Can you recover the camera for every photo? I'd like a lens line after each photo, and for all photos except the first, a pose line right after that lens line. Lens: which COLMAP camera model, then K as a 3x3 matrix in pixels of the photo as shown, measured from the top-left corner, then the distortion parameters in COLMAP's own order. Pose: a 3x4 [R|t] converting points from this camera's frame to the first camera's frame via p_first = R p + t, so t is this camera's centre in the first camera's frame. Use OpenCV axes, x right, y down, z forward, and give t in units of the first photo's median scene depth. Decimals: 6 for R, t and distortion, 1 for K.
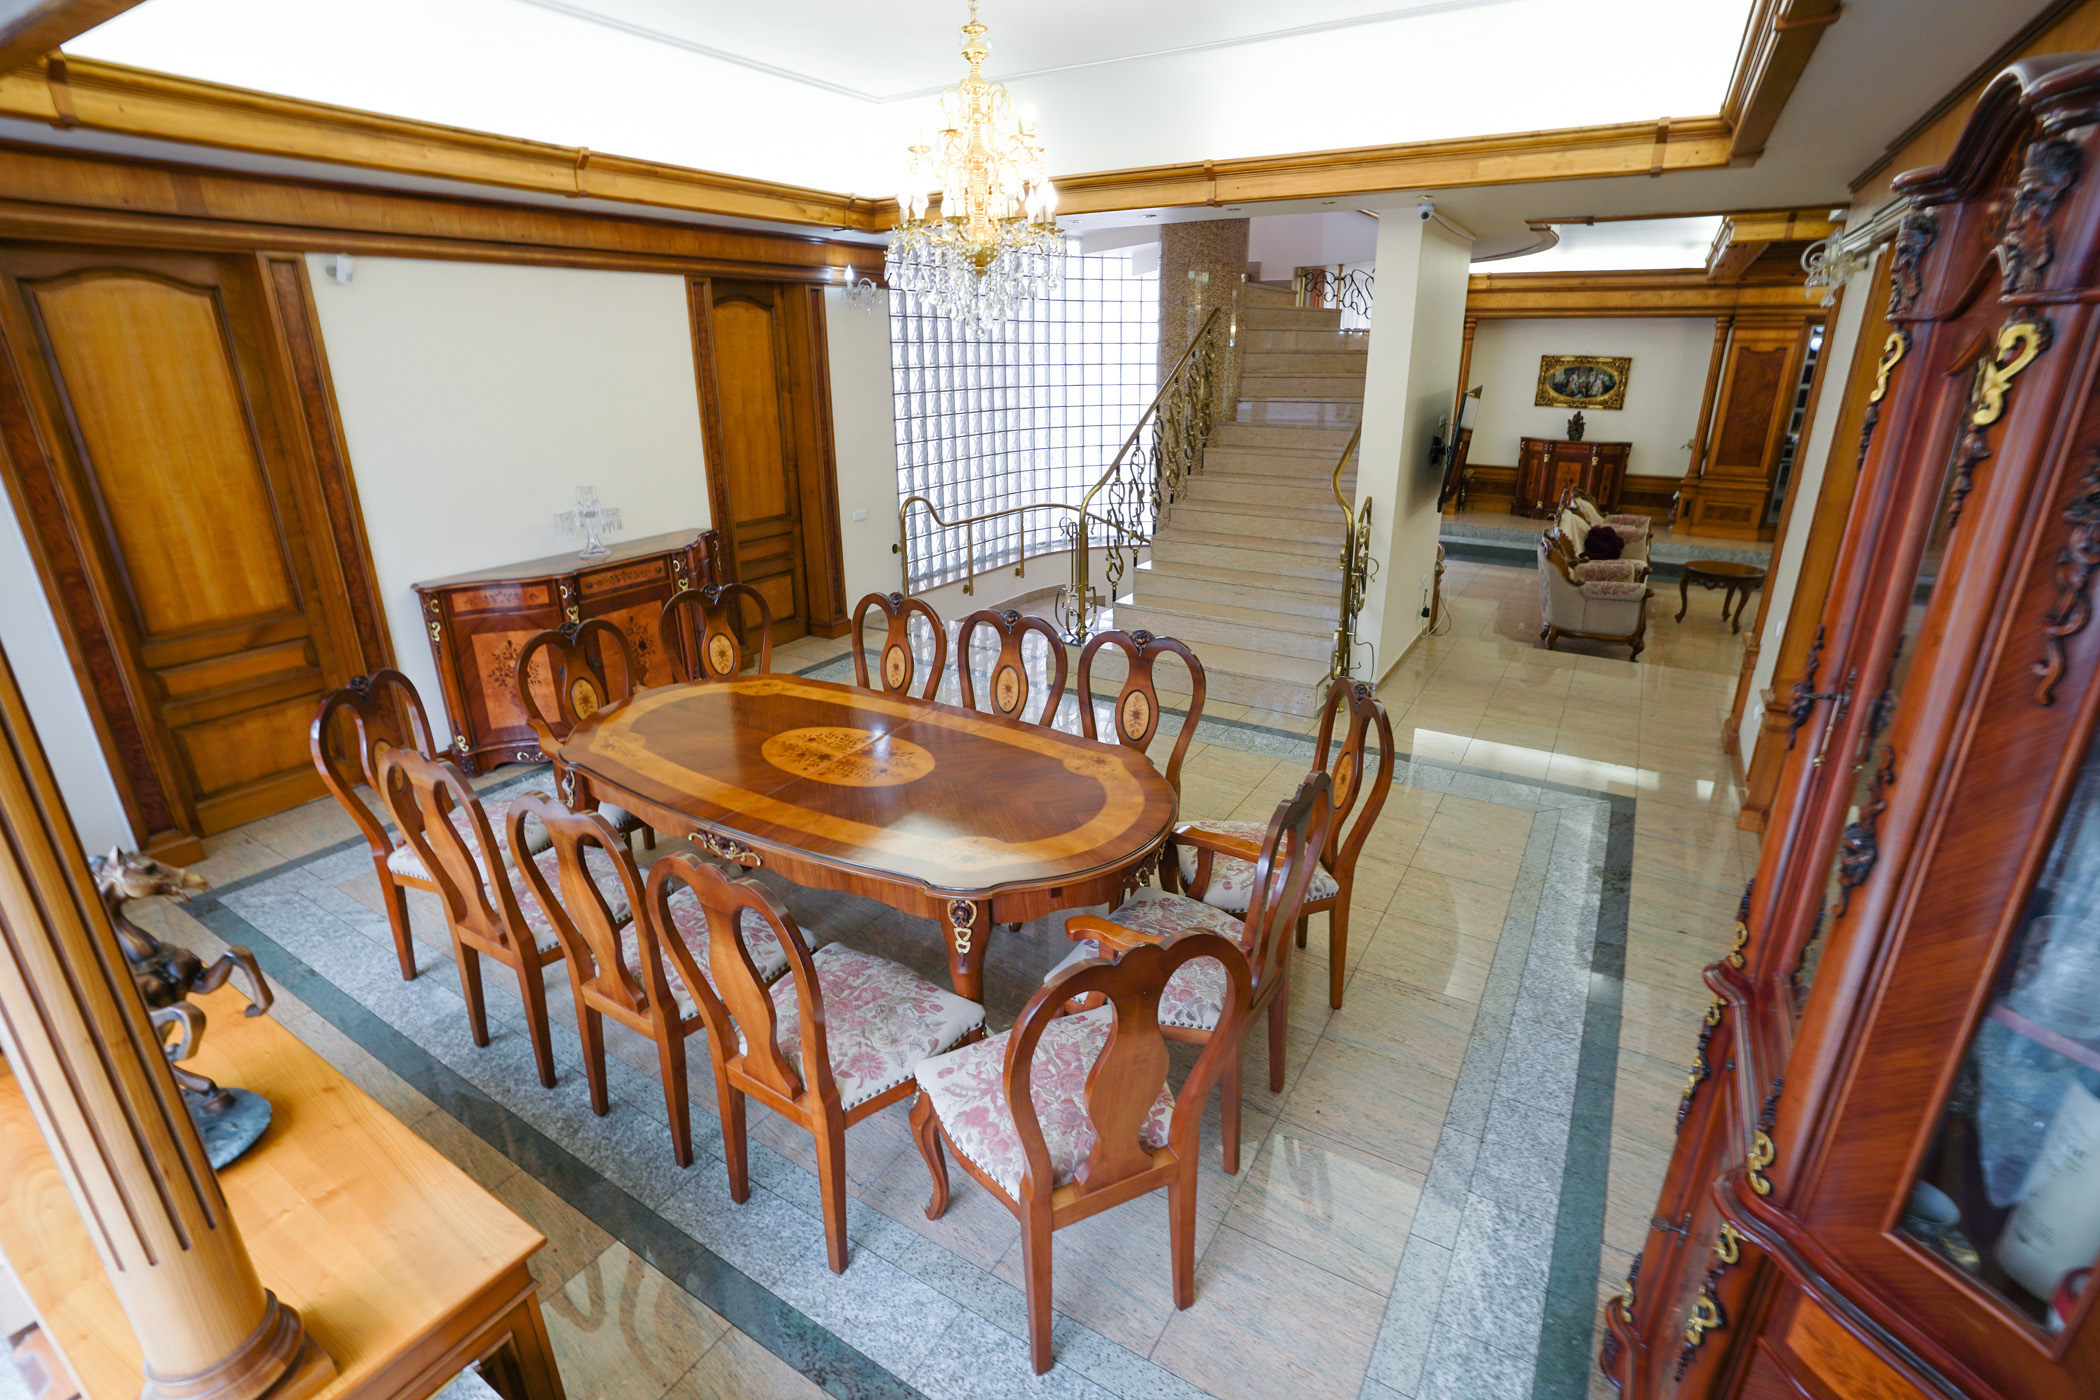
lens RADIAL K [[969.5, 0, 1042.1], [0, 969.5, 698.4], [0, 0, 1]] dist [-0.065937, 0.025078]
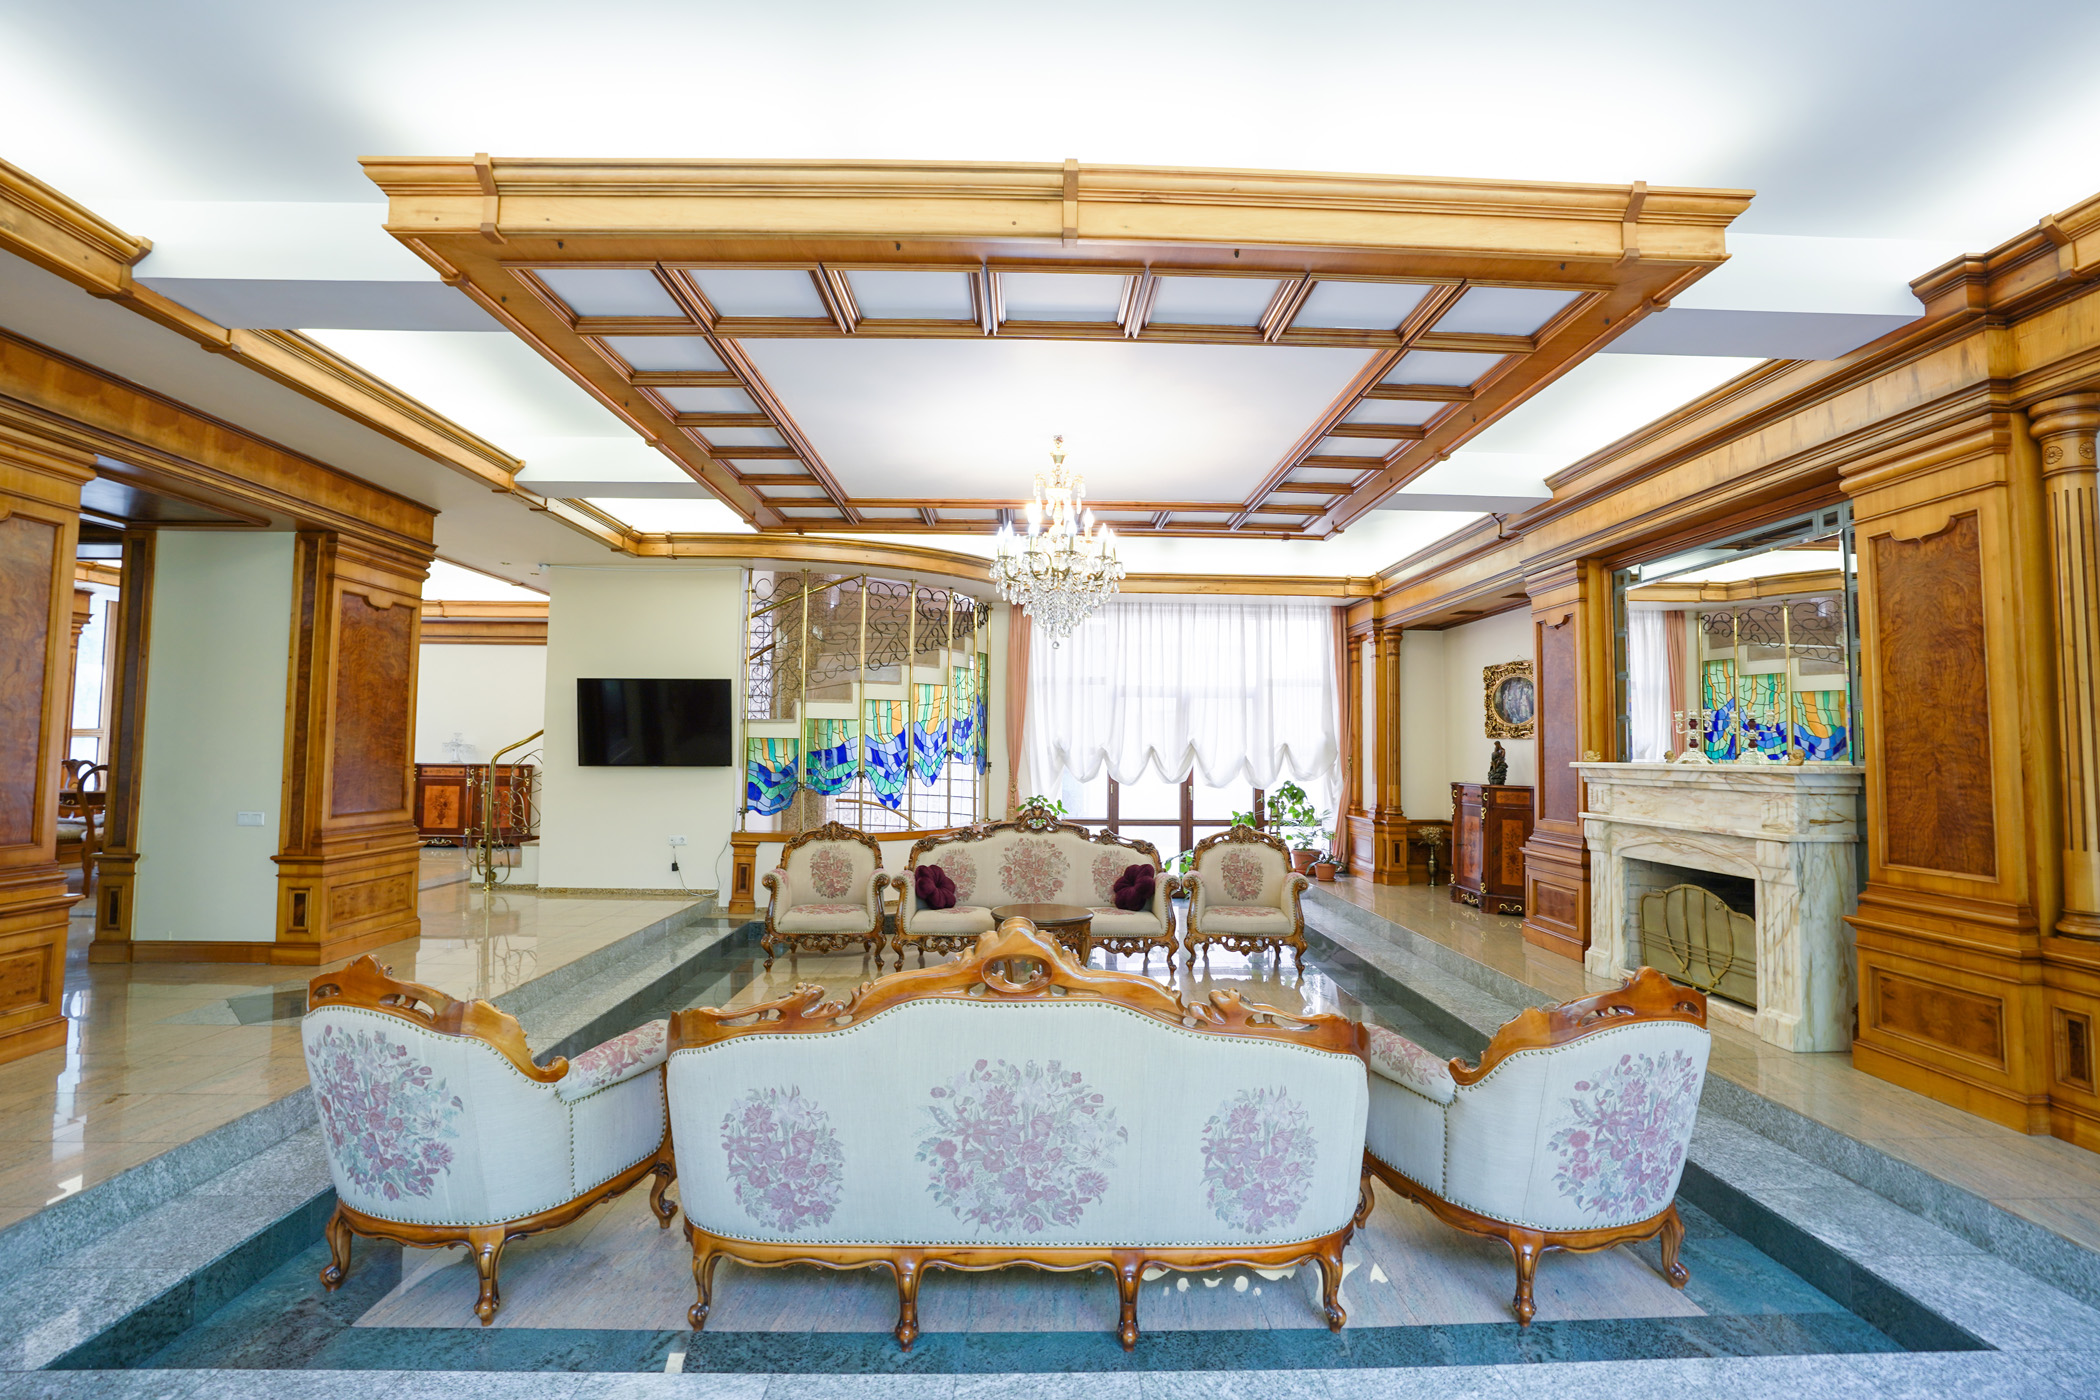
lens RADIAL K [[969.5, 0, 1052.7], [0, 969.5, 704.2], [0, 0, 1]] dist [-0.065937, 0.025078]
pose [[0.547481, -0.029881, -0.836285, 1.095927], [-0.294236, 0.928675, -0.225806, -0.099561], [0.783384, 0.369690, 0.499640, 0.478660]]
